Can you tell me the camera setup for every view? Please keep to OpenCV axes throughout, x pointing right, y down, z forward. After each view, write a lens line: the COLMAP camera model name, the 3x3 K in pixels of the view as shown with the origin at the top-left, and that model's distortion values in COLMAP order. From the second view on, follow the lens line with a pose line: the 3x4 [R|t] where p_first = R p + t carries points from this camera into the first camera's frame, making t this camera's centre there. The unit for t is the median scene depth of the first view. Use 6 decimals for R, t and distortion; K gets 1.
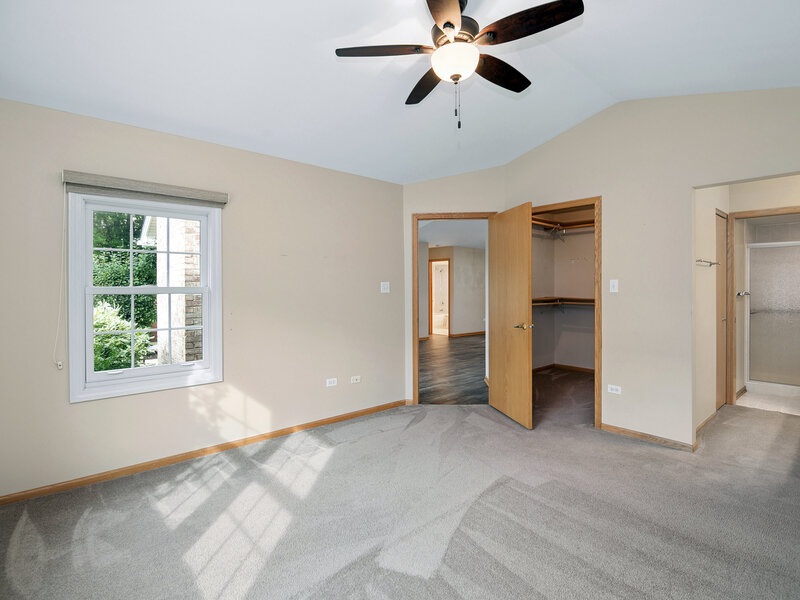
lens RADIAL K [[402.7, 0, 400.8], [0, 402.7, 296.5], [0, 0, 1]] dist [-0.000005, -0.011620]
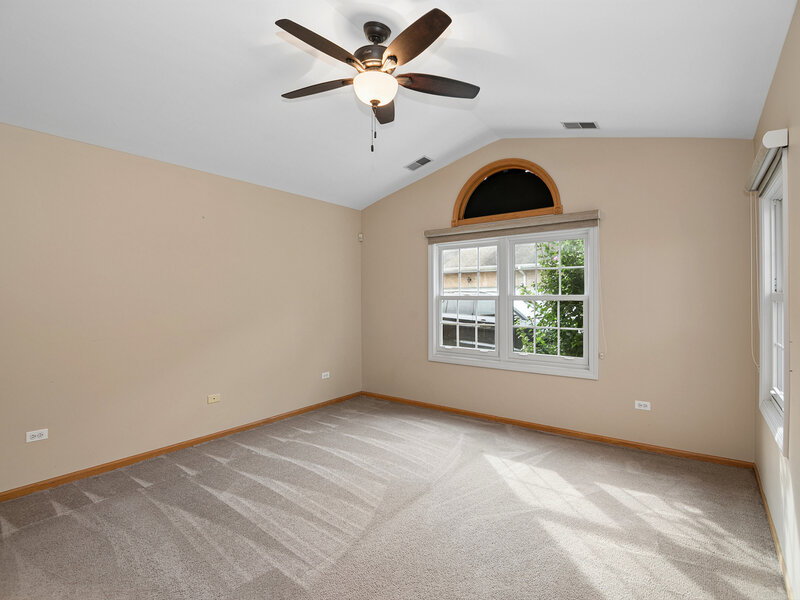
lens RADIAL K [[402.7, 0, 400.8], [0, 402.7, 296.5], [0, 0, 1]] dist [-0.000005, -0.011620]
pose [[-0.979062, 0.011154, -0.203258, 0.270422], [0.006818, 0.999734, 0.022023, -0.045858], [0.203450, 0.020176, -0.978878, 1.907876]]
